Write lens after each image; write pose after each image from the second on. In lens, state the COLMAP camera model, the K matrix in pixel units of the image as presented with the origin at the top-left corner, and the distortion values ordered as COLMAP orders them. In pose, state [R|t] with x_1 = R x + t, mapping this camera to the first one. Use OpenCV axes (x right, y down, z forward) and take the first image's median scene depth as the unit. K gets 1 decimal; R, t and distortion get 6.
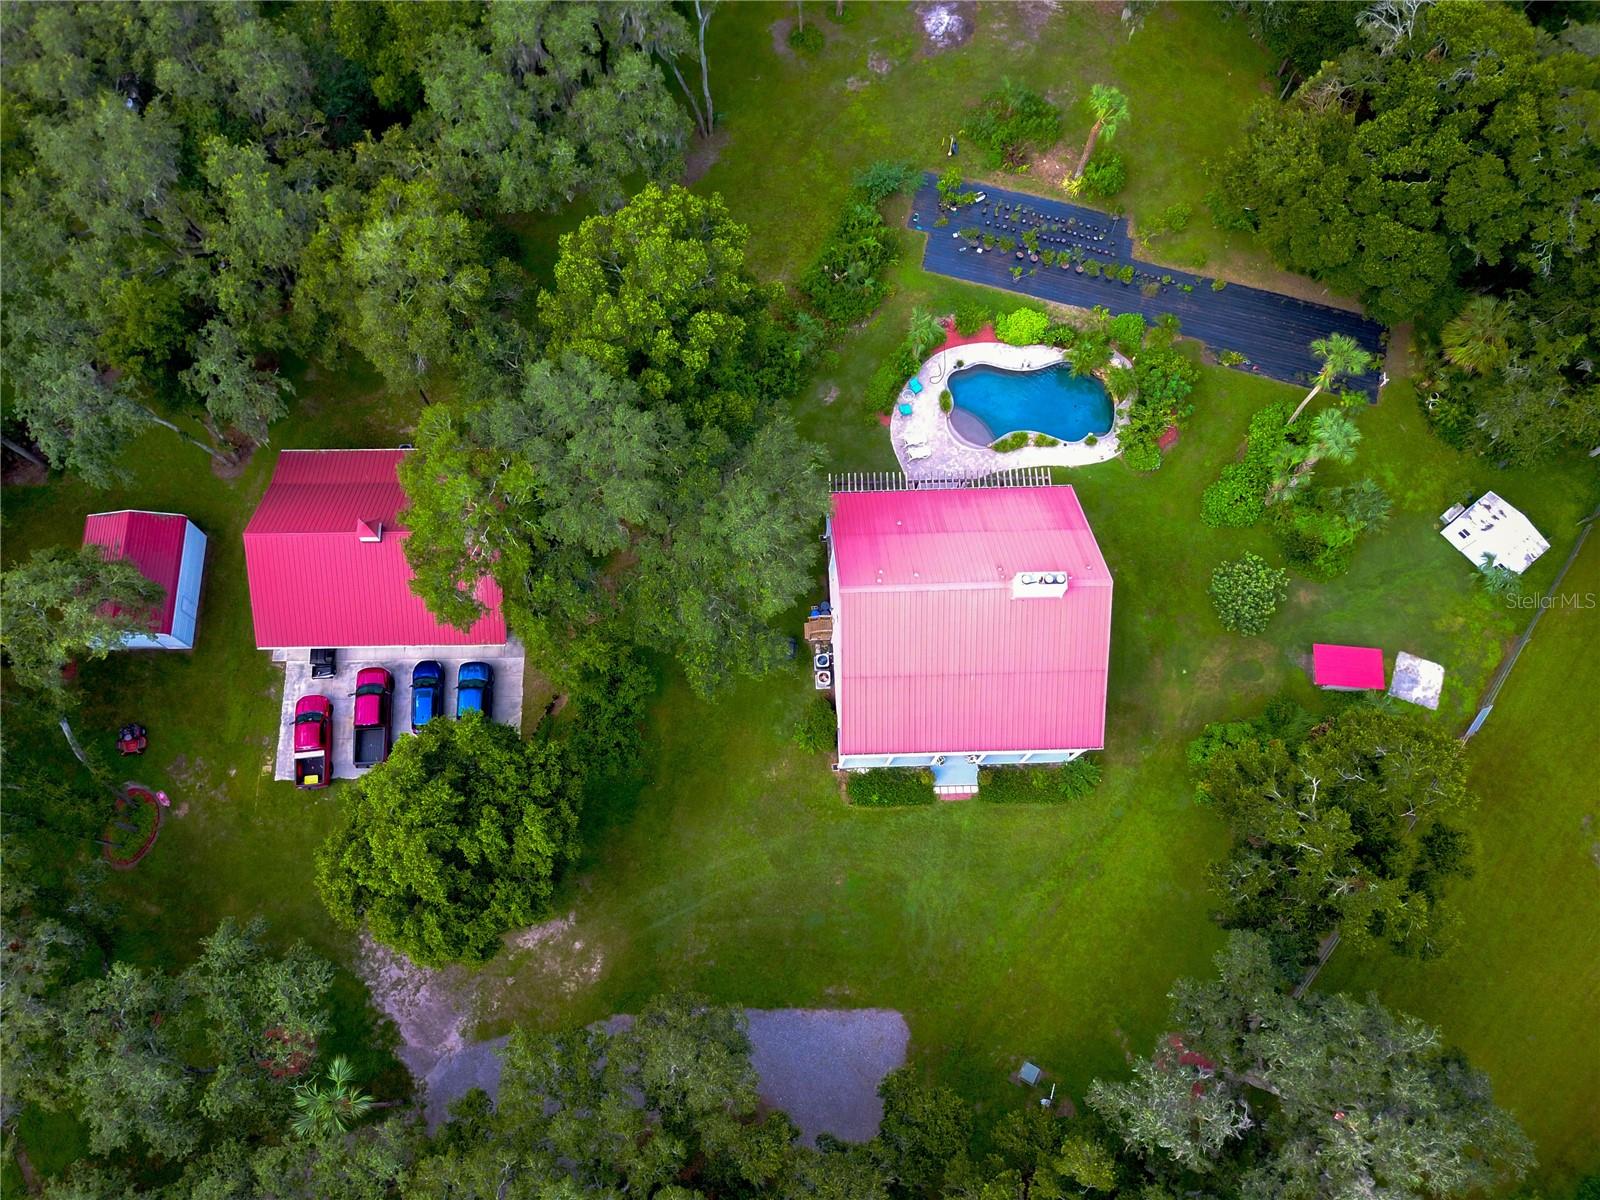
lens RADIAL K [[1223.3, 0, 791.6], [0, 1223.3, 606.2], [0, 0, 1]] dist [-0.013544, 0.003564]
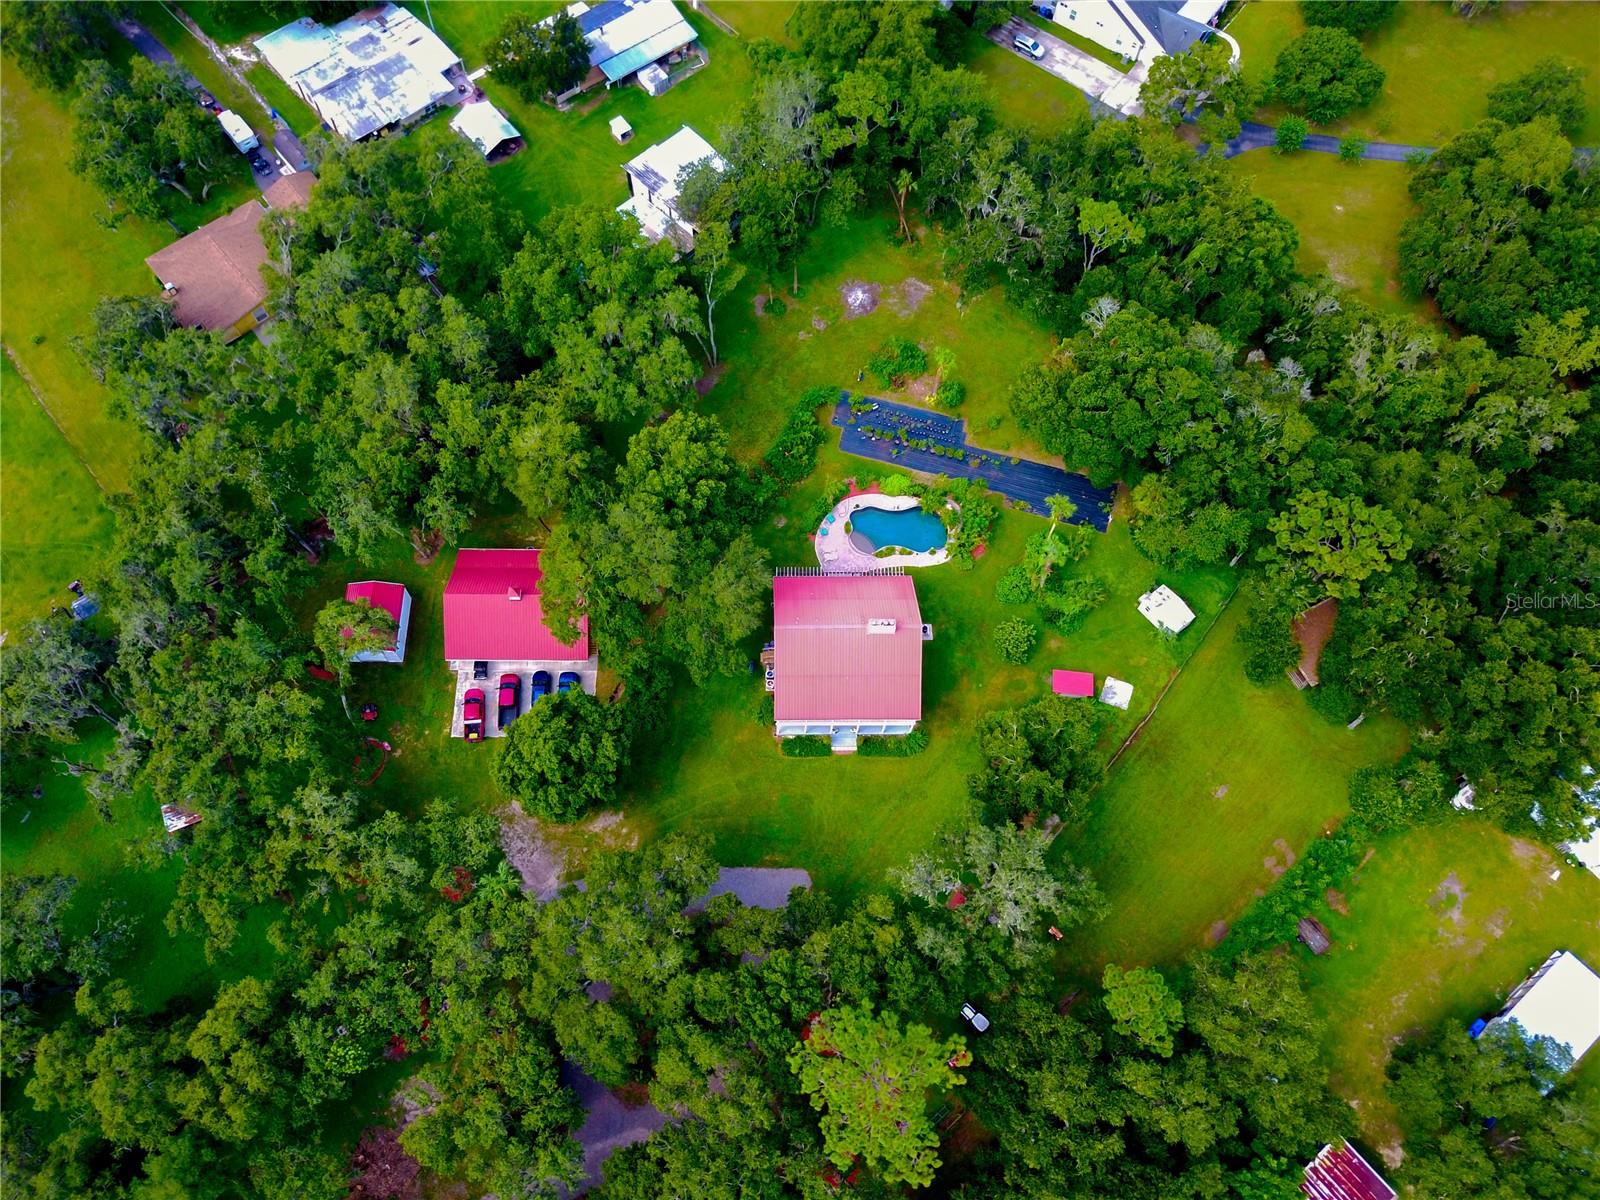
lens RADIAL K [[1223.3, 0, 806.3], [0, 1223.3, 599.1], [0, 0, 1]] dist [-0.013544, 0.003564]
pose [[0.999852, 0.017119, -0.001741, 0.083664], [-0.017207, 0.994440, -0.103890, 0.125247], [-0.000047, 0.103905, 0.994587, -0.780754]]
